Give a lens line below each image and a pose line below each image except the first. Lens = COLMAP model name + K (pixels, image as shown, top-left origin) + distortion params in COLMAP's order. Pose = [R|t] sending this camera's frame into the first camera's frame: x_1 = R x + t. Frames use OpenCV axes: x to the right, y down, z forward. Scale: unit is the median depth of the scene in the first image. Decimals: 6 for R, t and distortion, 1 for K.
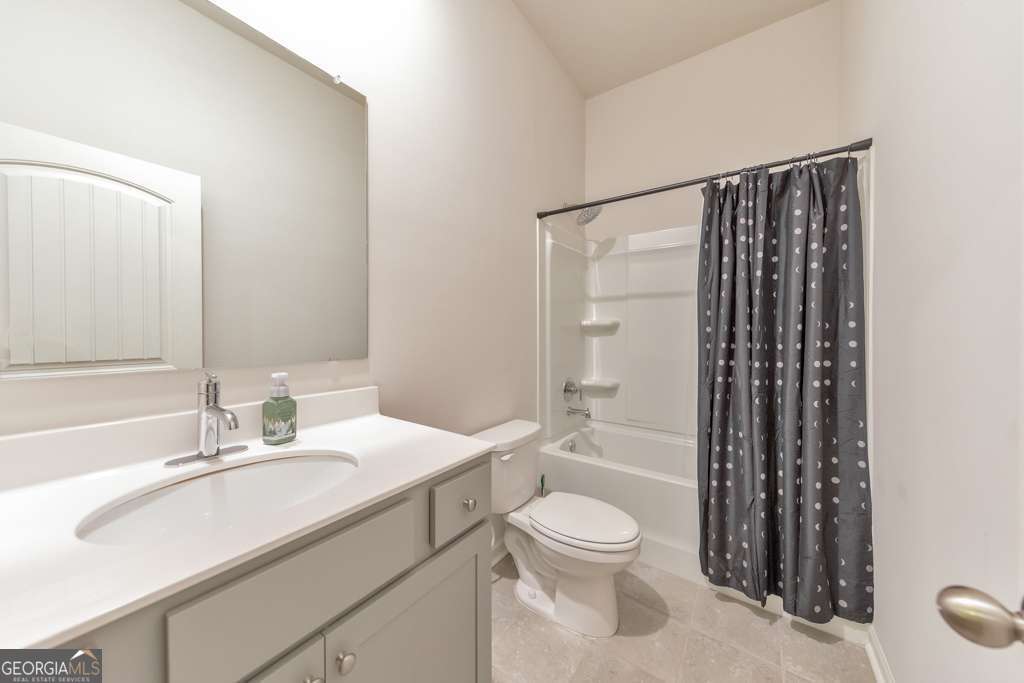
lens RADIAL K [[346.9, 0, 512.4], [0, 346.9, 337.8], [0, 0, 1]] dist [0.000743, -0.000028]
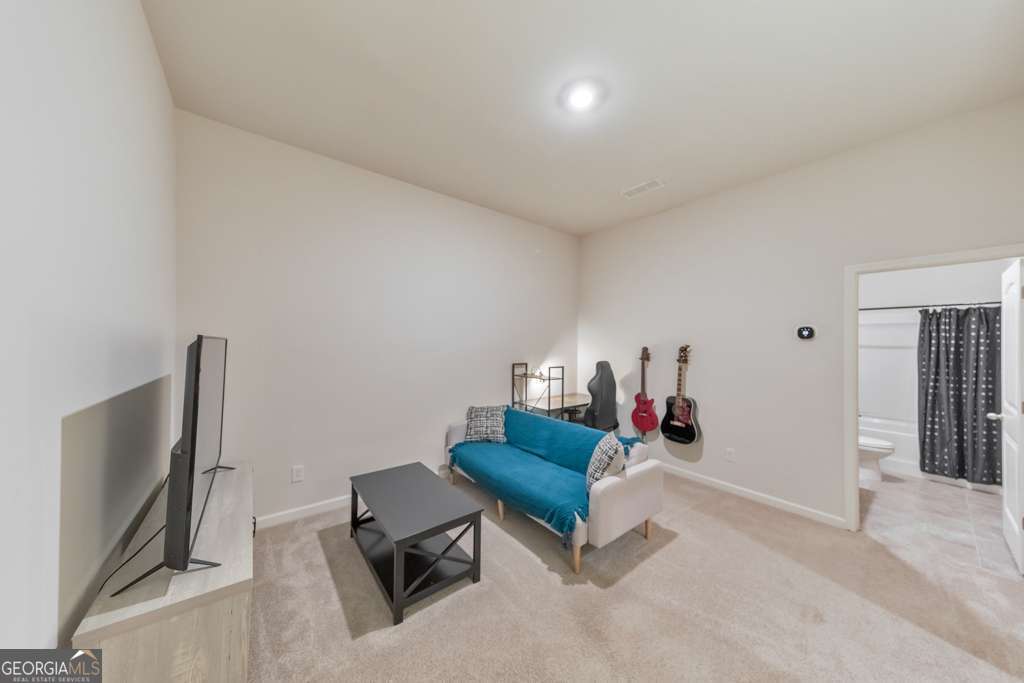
lens RADIAL K [[325.4, 0, 508.2], [0, 325.4, 341.2], [0, 0, 1]] dist [0.001020, 0.000093]
pose [[0.945348, 0.004447, -0.326034, -1.525792], [-0.010339, 0.999813, -0.016343, -0.167308], [0.325900, 0.018821, 0.945217, -2.231295]]
